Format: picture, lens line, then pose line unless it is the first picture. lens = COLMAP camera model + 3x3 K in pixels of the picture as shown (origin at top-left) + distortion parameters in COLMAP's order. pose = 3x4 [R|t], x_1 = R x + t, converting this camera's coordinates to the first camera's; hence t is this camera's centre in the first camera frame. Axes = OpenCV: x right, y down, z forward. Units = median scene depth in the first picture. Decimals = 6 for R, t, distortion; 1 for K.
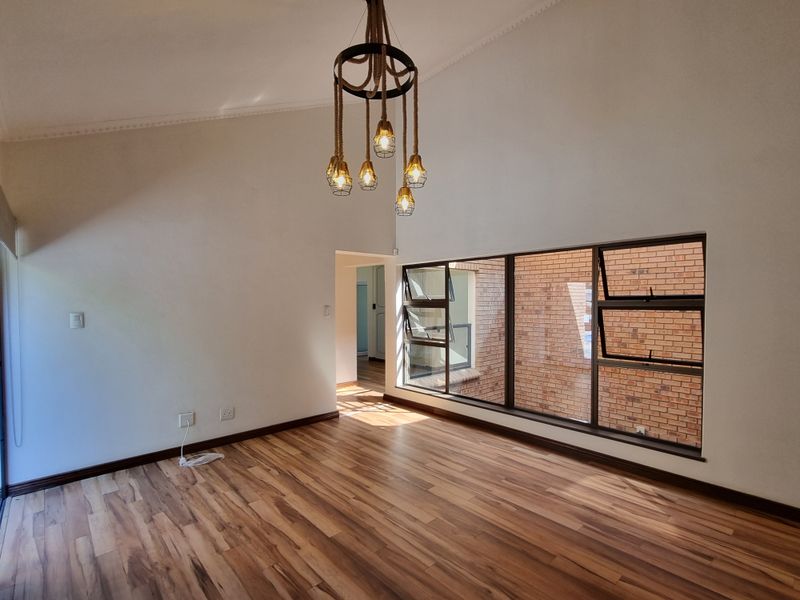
lens RADIAL K [[397.7, 0, 398.8], [0, 397.7, 313.7], [0, 0, 1]] dist [0.000031, 0.000042]
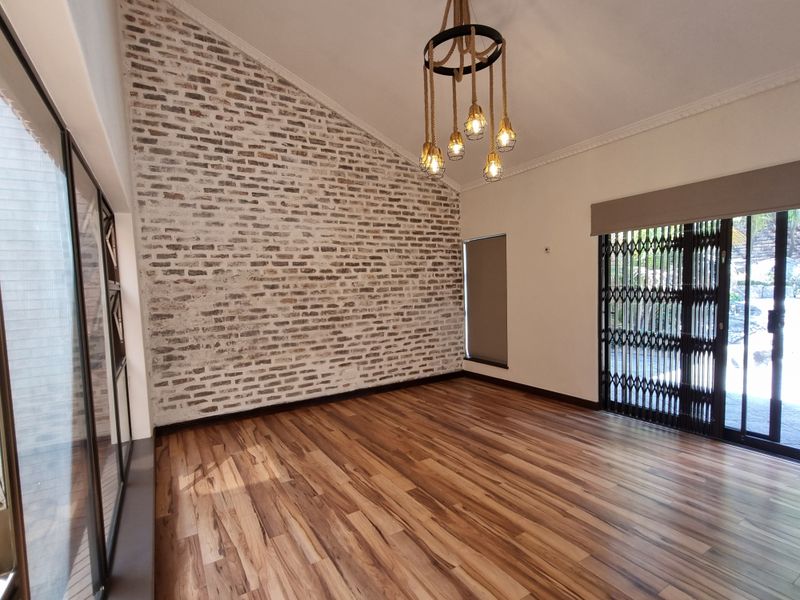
lens RADIAL K [[397.7, 0, 398.8], [0, 397.7, 313.7], [0, 0, 1]] dist [0.000031, 0.000042]
pose [[-0.982562, 0.027990, 0.183816, -0.063804], [0.046638, 0.994101, 0.097924, -0.024372], [-0.179991, 0.104789, -0.978071, 1.914731]]
